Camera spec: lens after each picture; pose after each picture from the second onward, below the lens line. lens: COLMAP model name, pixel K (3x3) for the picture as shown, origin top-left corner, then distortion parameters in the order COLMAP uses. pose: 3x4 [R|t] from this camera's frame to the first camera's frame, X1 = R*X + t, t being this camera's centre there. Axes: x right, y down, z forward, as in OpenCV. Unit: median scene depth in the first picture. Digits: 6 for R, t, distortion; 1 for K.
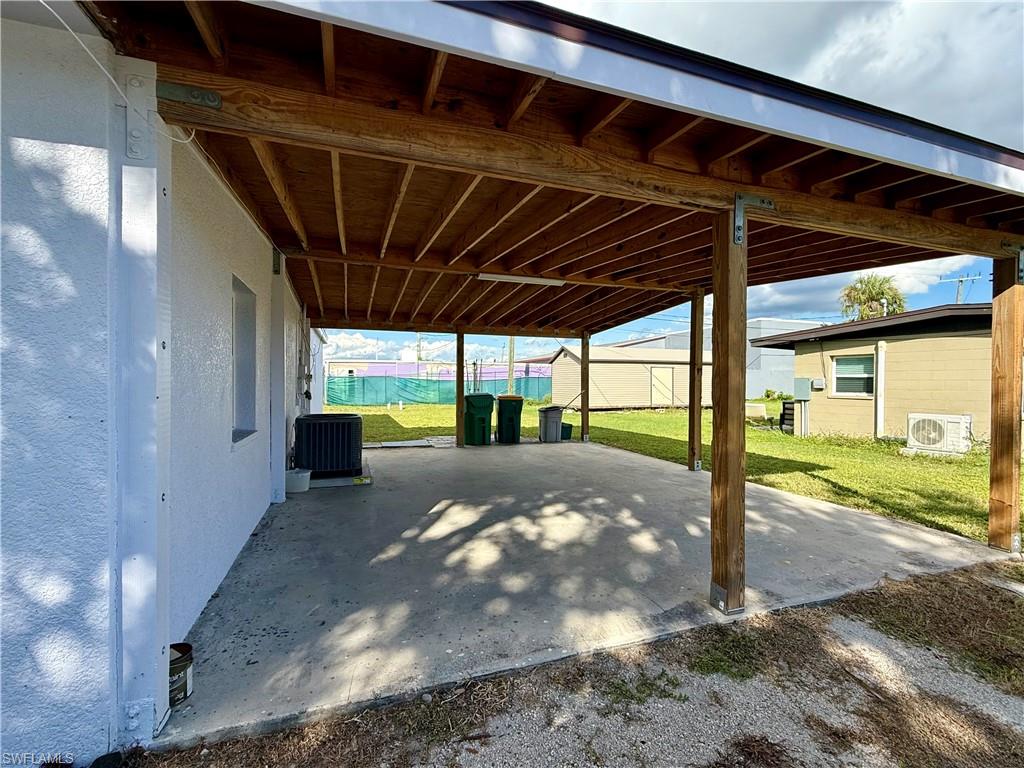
lens RADIAL K [[452.6, 0, 510.3], [0, 452.6, 387.8], [0, 0, 1]] dist [-0.000439, 0.001834]
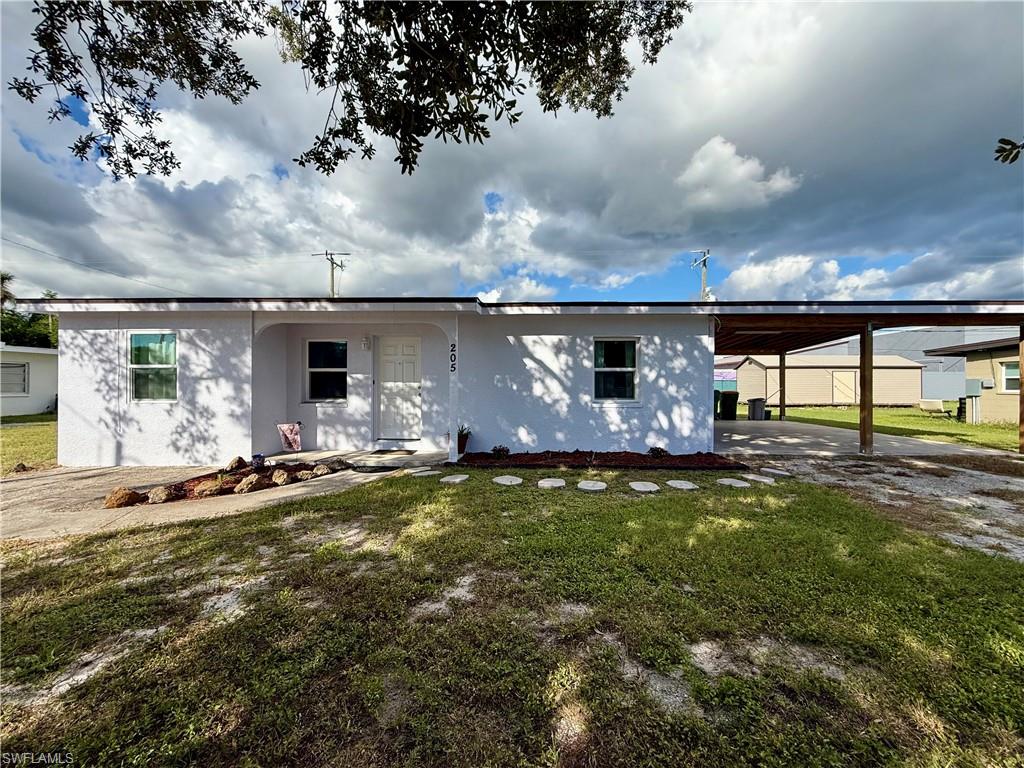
lens RADIAL K [[414.0, 0, 511.6], [0, 414.0, 380.6], [0, 0, 1]] dist [0.003264, 0.001219]
pose [[0.937861, -0.002062, -0.347006, -0.271075], [-0.005954, 0.999739, -0.022034, 0.024333], [0.346961, 0.022731, 0.937604, -0.843815]]
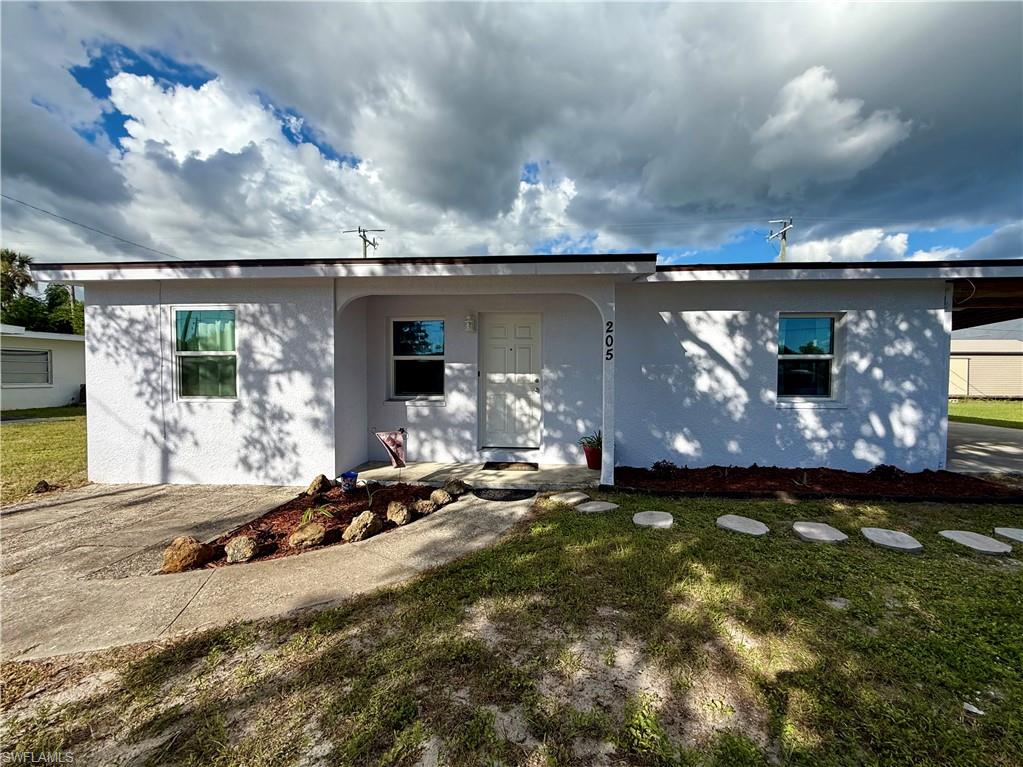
lens RADIAL K [[413.6, 0, 509.2], [0, 413.6, 384.9], [0, 0, 1]] dist [0.003264, 0.001219]
pose [[0.927505, 0.011605, -0.373631, -0.591299], [-0.003099, 0.999722, 0.023360, 0.010558], [0.373798, -0.020509, 0.927283, -0.715643]]
